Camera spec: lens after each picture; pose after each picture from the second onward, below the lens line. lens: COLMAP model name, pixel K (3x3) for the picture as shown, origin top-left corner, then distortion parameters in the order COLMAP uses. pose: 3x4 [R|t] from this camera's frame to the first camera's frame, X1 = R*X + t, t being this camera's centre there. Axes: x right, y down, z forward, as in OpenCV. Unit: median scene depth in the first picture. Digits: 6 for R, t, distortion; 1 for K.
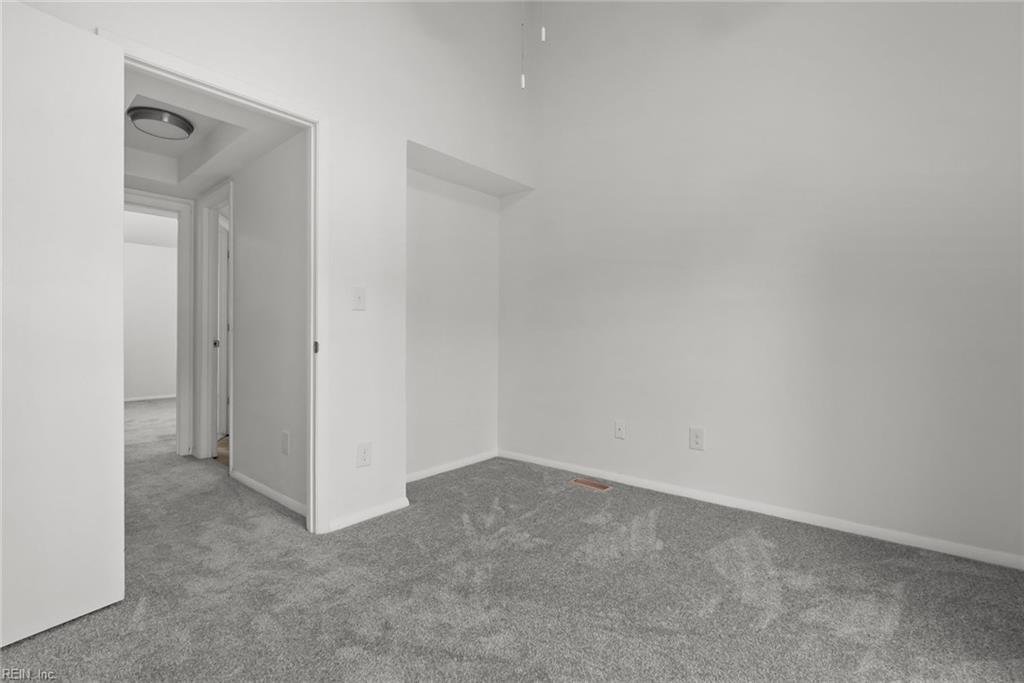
lens RADIAL K [[465.1, 0, 517.3], [0, 465.1, 333.9], [0, 0, 1]] dist [-0.001270, -0.000103]
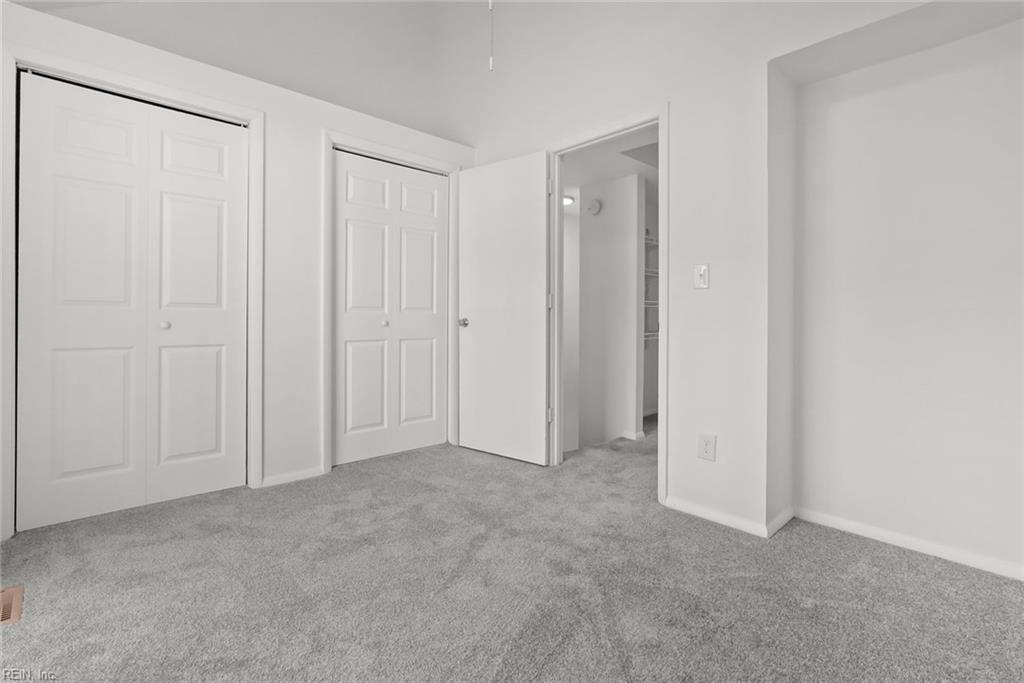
lens RADIAL K [[475.8, 0, 512.9], [0, 475.8, 315.0], [0, 0, 1]] dist [0.000560, 0.000005]
pose [[-0.112798, -0.004682, -0.993607, 0.723871], [-0.007298, 0.999966, -0.003883, 0.010070], [0.993591, 0.006813, -0.112828, 0.822621]]
